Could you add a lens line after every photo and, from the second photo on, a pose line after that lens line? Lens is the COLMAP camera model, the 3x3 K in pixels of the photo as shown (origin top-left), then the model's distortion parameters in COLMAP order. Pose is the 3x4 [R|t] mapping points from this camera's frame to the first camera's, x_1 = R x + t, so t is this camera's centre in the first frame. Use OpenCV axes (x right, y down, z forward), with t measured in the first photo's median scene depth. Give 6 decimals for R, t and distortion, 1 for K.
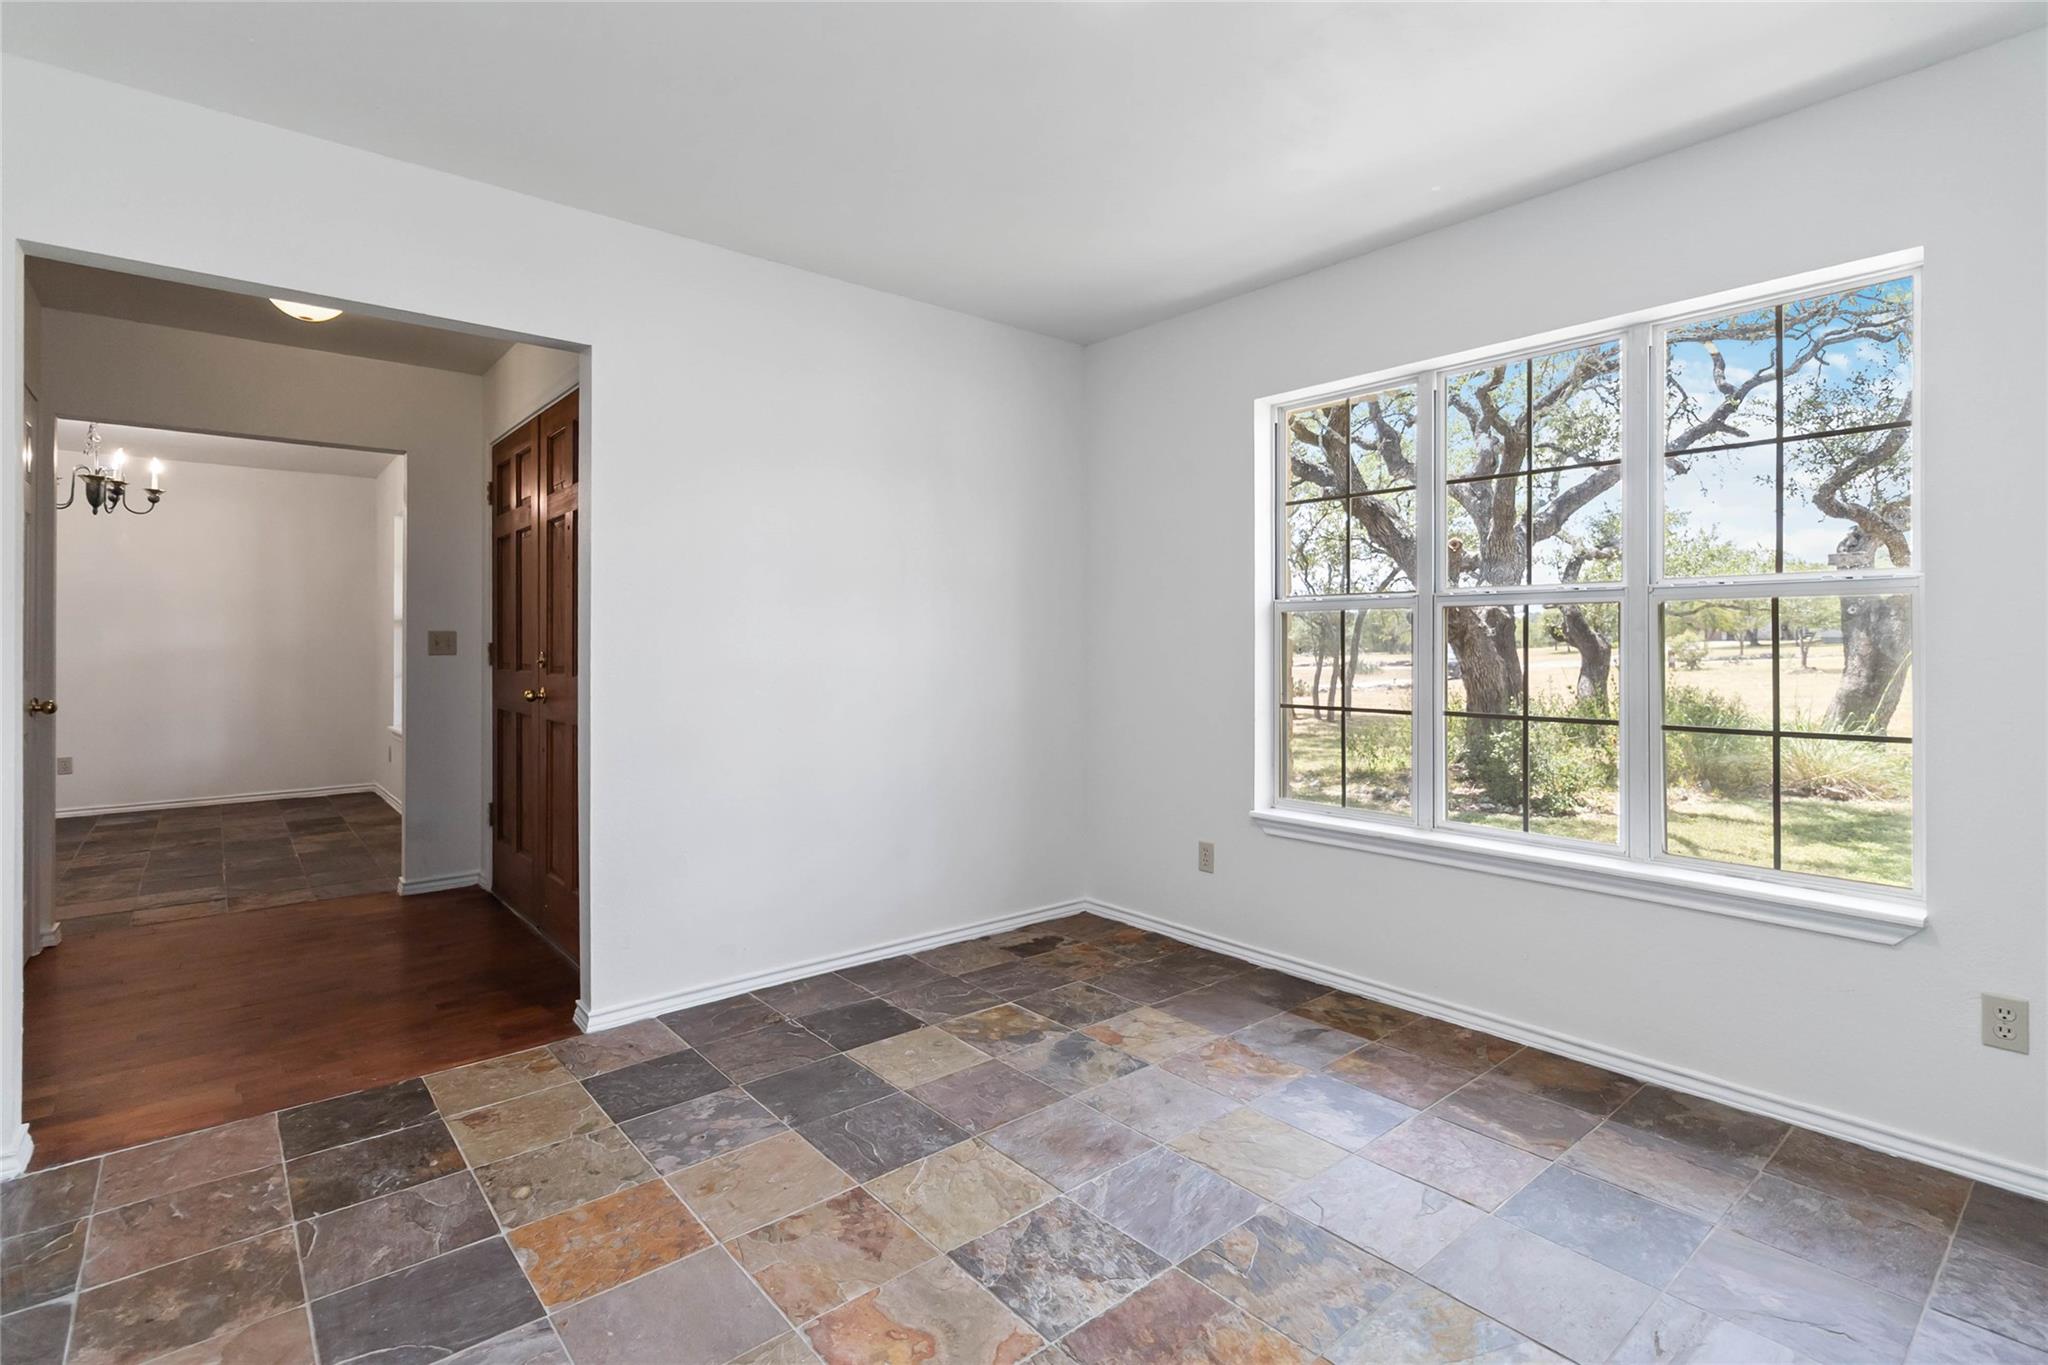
lens RADIAL K [[960.3, 0, 1031.7], [0, 960.3, 652.5], [0, 0, 1]] dist [0.002605, 0.000645]
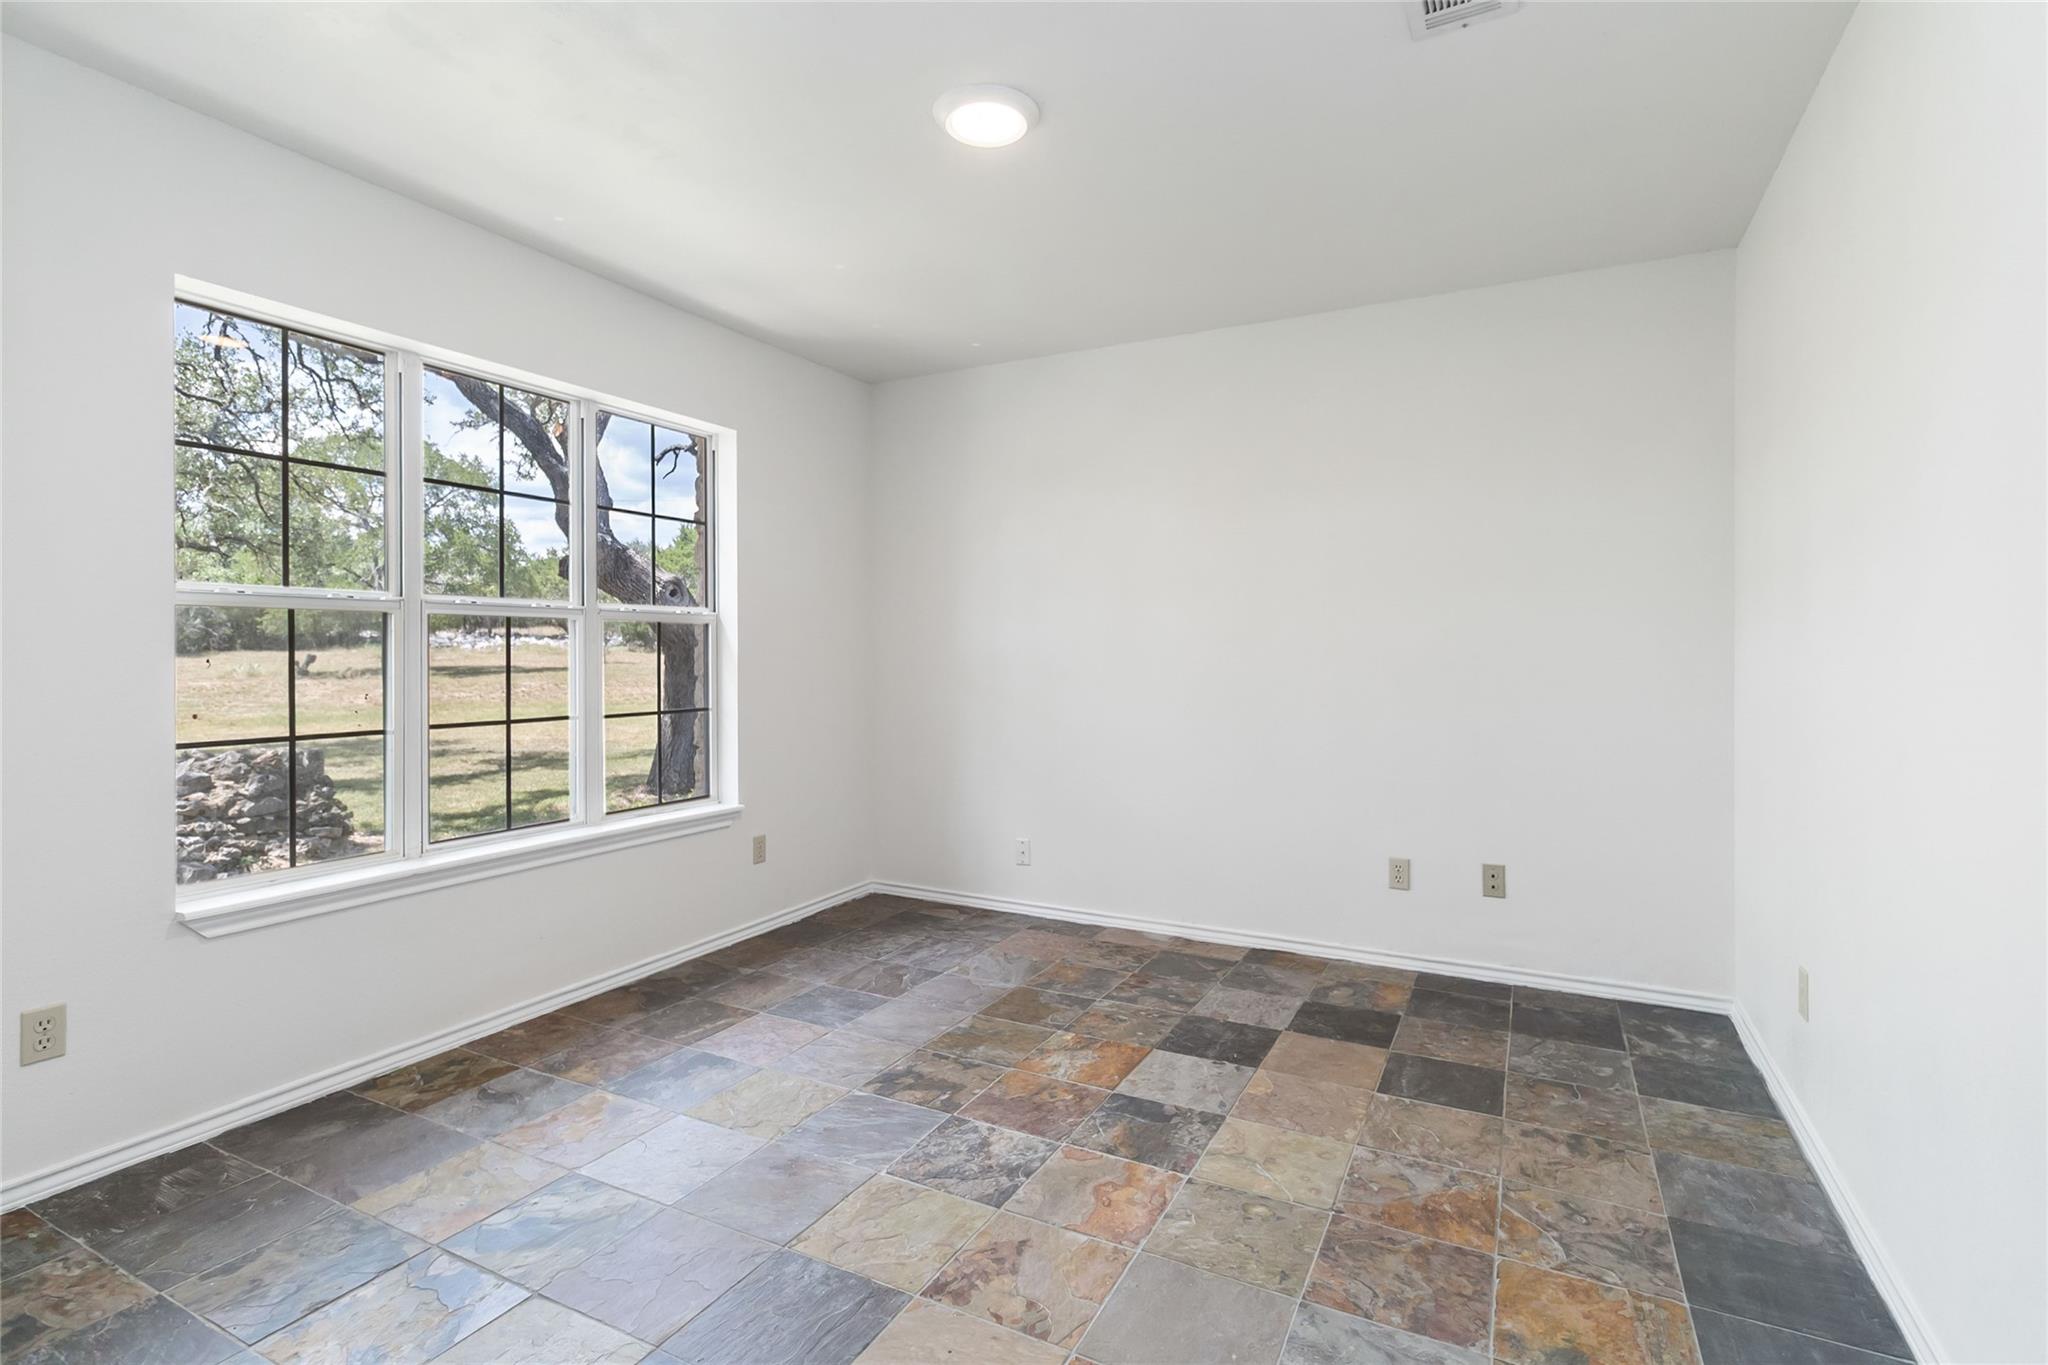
lens RADIAL K [[960.3, 0, 1031.7], [0, 960.3, 652.5], [0, 0, 1]] dist [0.002605, 0.000645]
pose [[-0.369775, 0.001627, 0.929120, -0.735501], [0.007475, 0.999971, 0.001224, -0.006718], [-0.929091, 0.007398, -0.369777, 0.894373]]
